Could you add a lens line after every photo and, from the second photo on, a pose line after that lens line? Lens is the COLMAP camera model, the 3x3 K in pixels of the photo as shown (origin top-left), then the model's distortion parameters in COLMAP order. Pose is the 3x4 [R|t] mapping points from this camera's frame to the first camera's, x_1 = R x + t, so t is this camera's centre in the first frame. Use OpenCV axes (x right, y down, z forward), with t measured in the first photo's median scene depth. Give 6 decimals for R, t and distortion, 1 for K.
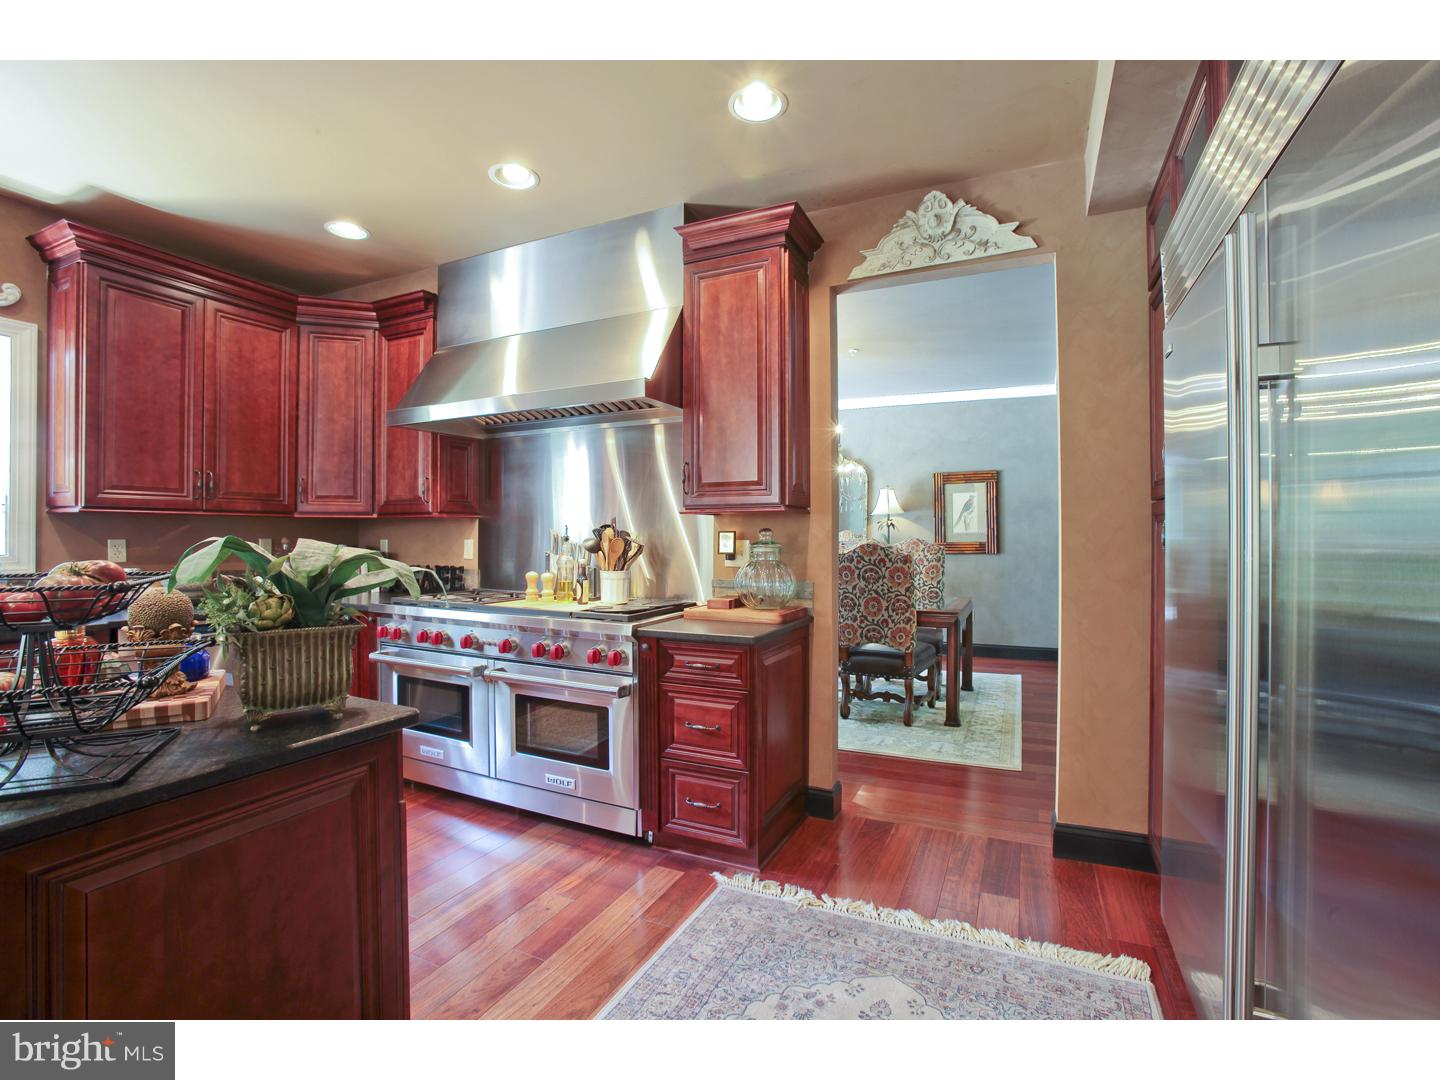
lens RADIAL K [[652.4, 0, 730.6], [0, 652.4, 532.7], [0, 0, 1]] dist [-0.085257, 0.033447]
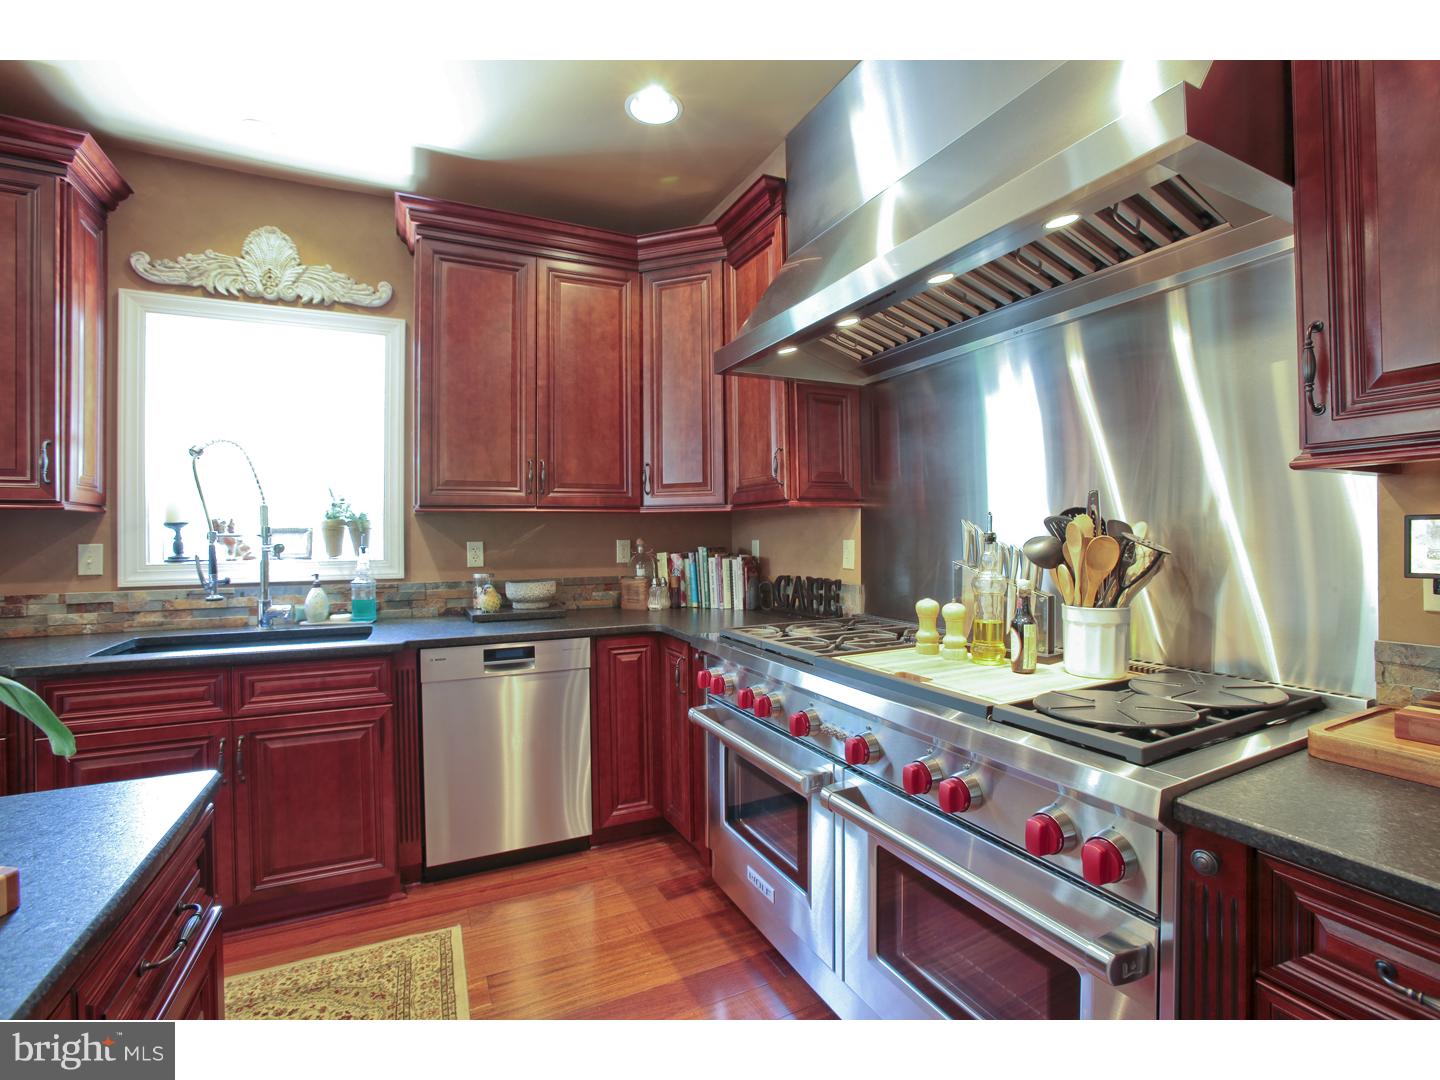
lens RADIAL K [[652.4, 0, 730.6], [0, 652.4, 532.7], [0, 0, 1]] dist [-0.085257, 0.033447]
pose [[0.780081, -0.009904, -0.625600, -0.093331], [0.012545, 0.999921, -0.000187, 0.002455], [0.625553, -0.007702, 0.780144, 0.464905]]
